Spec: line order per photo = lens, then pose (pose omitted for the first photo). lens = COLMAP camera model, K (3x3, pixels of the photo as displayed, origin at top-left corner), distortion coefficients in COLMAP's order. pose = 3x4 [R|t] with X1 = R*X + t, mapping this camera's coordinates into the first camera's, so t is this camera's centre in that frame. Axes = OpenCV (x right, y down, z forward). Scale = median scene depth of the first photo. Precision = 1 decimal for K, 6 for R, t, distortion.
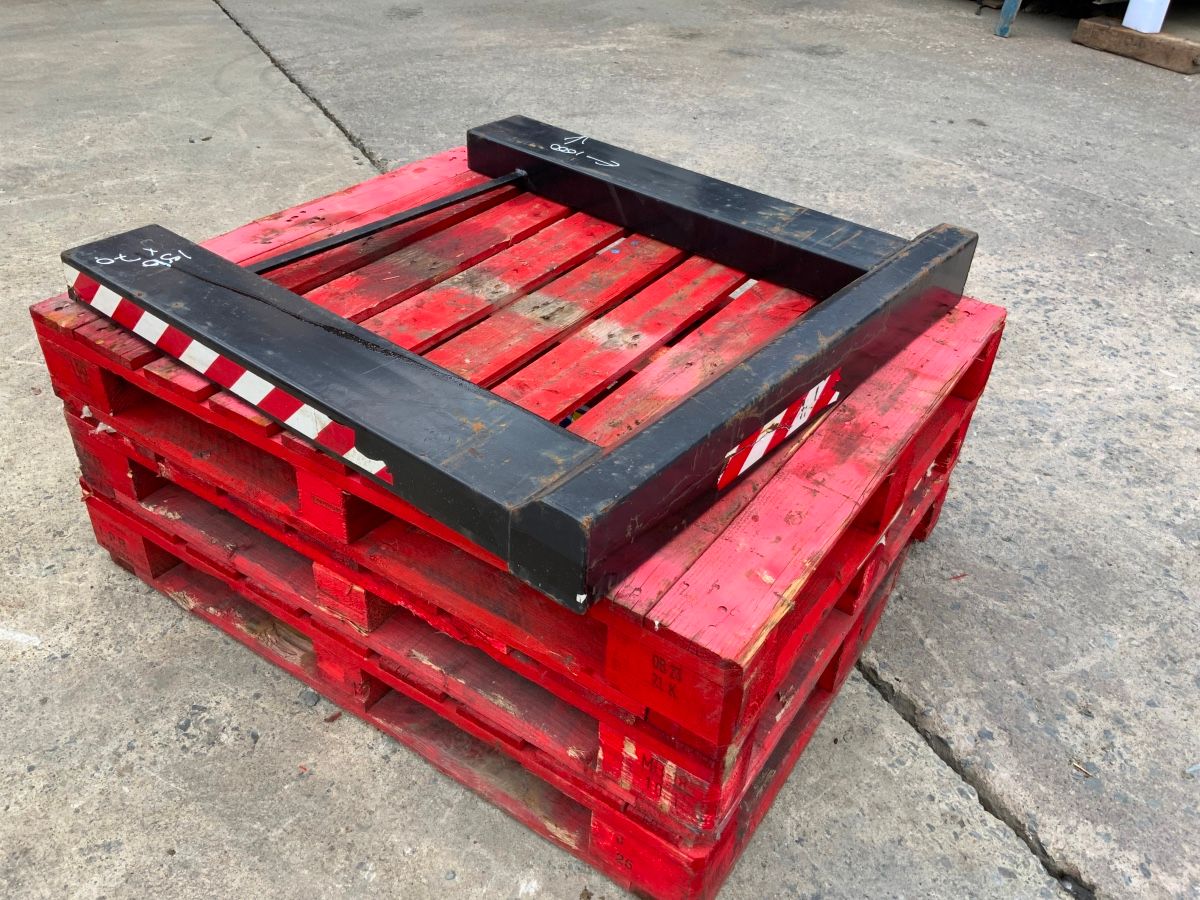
lens RADIAL K [[980.5, 0, 601.6], [0, 980.5, 465.1], [0, 0, 1]] dist [0.110281, -0.227234]
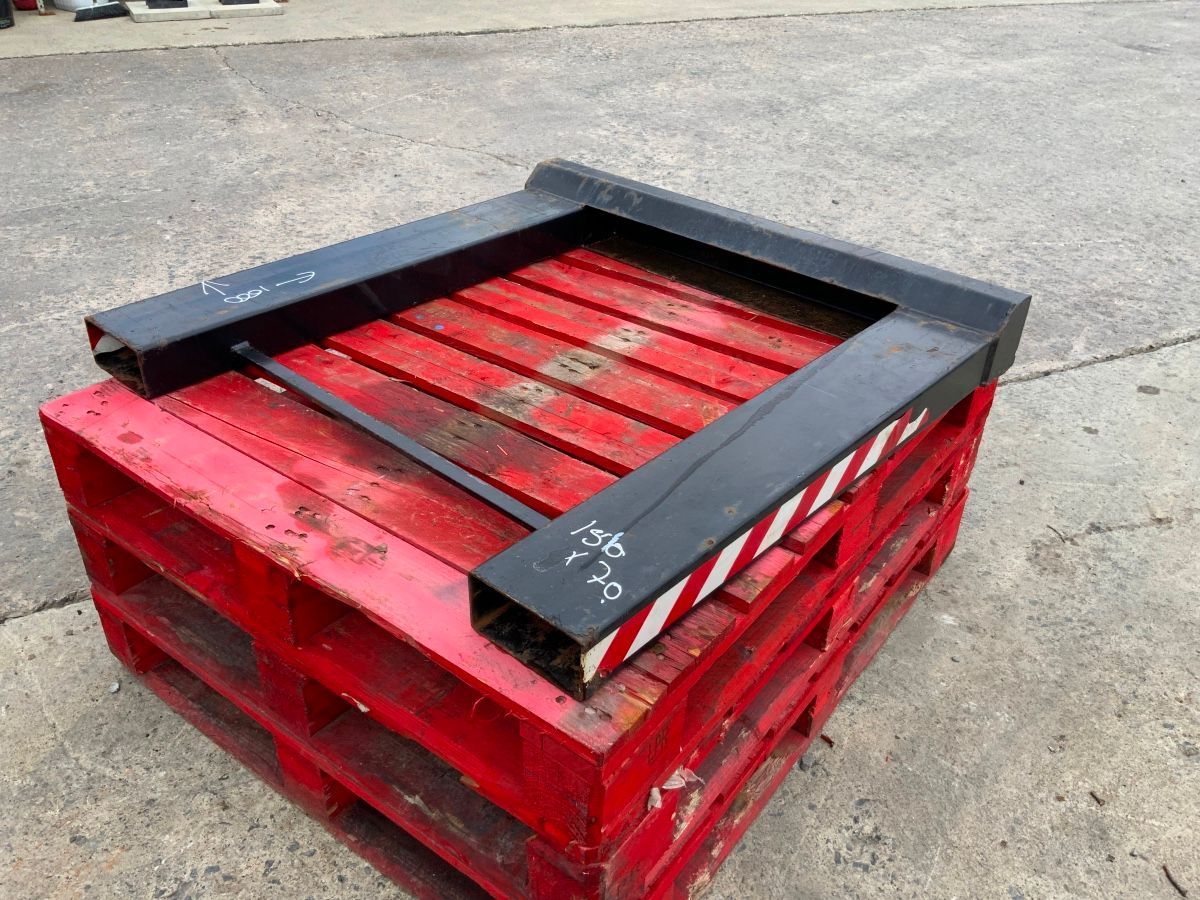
lens RADIAL K [[980.5, 0, 601.6], [0, 980.5, 465.1], [0, 0, 1]] dist [0.110281, -0.227234]
pose [[0.060927, -0.592555, 0.803223, -0.911105], [0.568067, 0.682265, 0.460233, -0.532808], [-0.820724, 0.428244, 0.378179, 0.653291]]
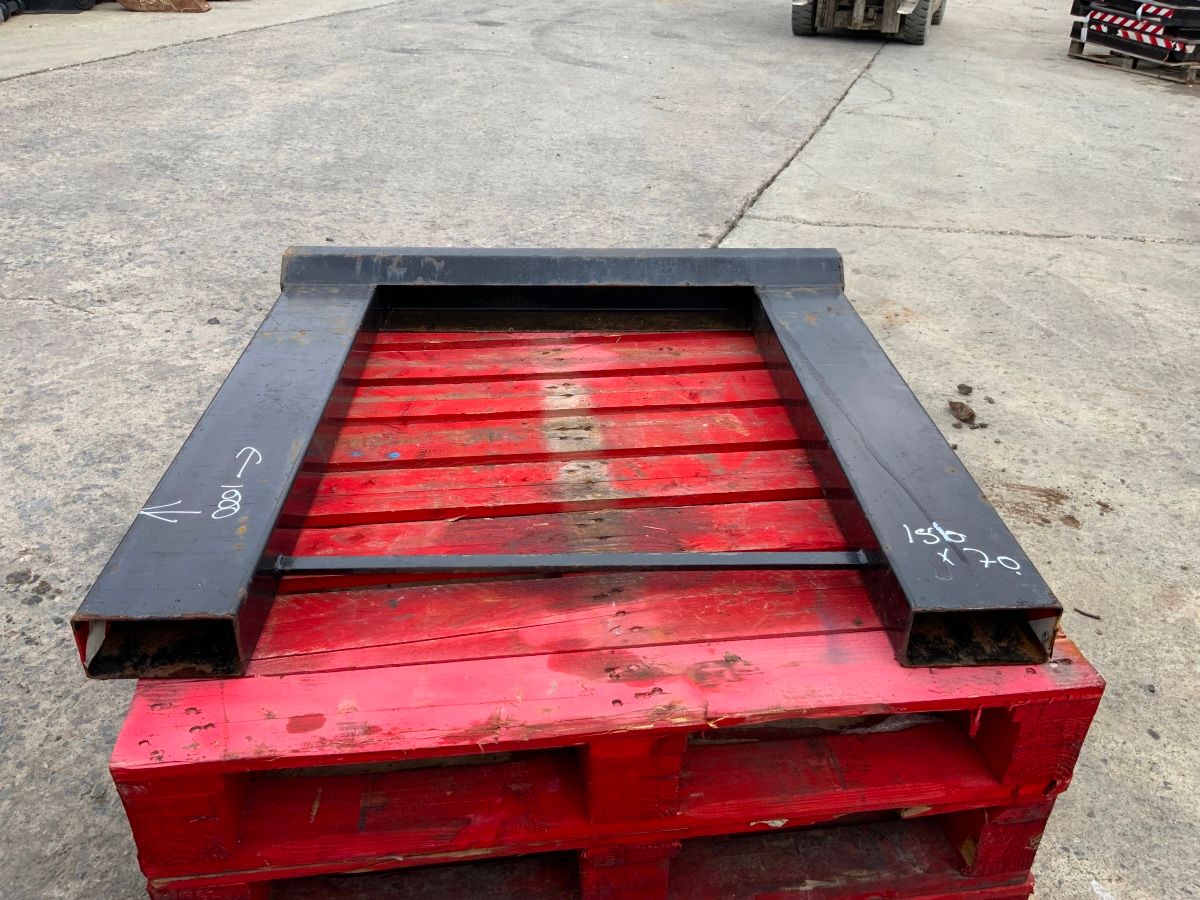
lens RADIAL K [[980.5, 0, 601.6], [0, 980.5, 465.1], [0, 0, 1]] dist [0.110281, -0.227234]
pose [[-0.657475, -0.448332, 0.605578, -0.660272], [0.393192, 0.481455, 0.783327, -0.874474], [-0.642749, 0.753127, -0.140264, 1.144819]]
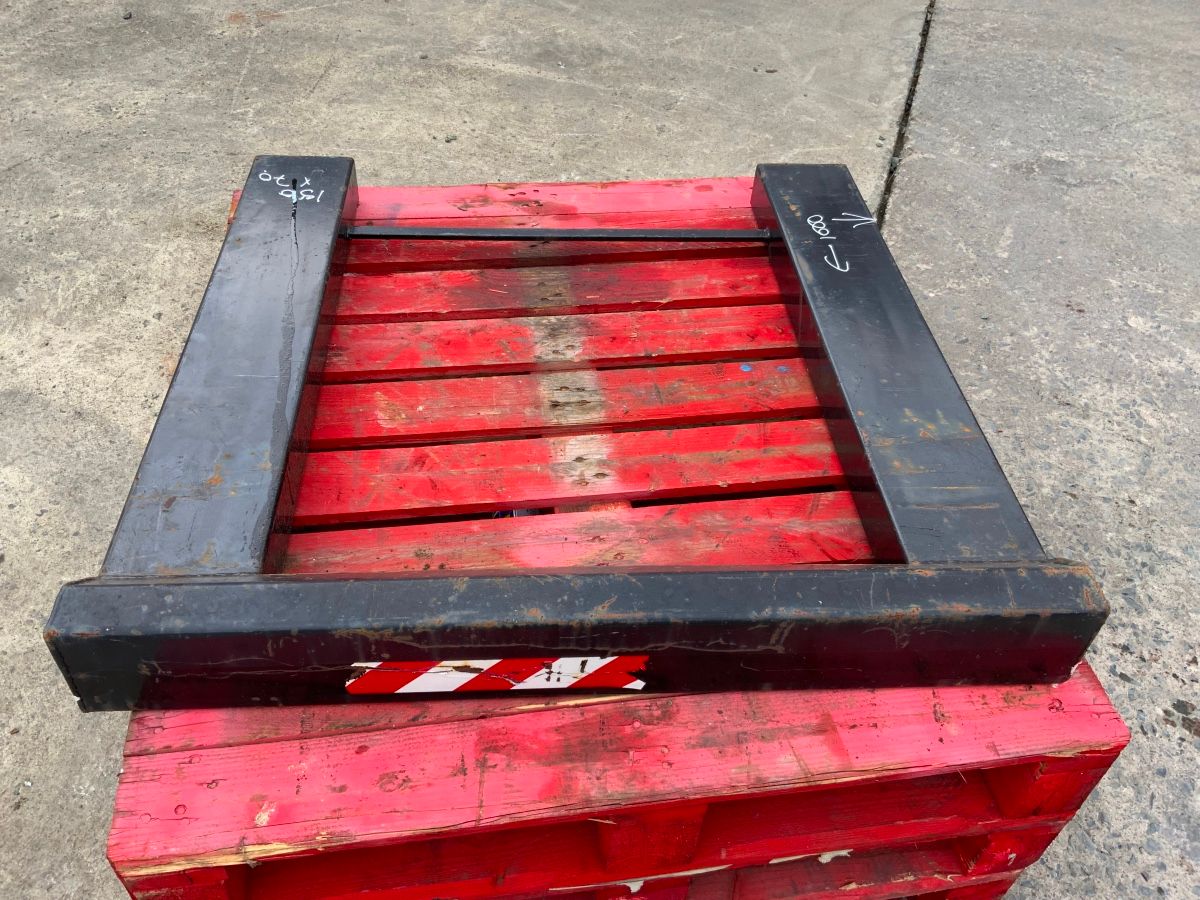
lens RADIAL K [[980.5, 0, 601.6], [0, 980.5, 465.1], [0, 0, 1]] dist [0.110281, -0.227234]
pose [[0.681284, 0.492691, -0.541394, 0.462455], [-0.445629, 0.865899, 0.227229, -0.315744], [0.580746, 0.086453, 0.809481, 0.325163]]
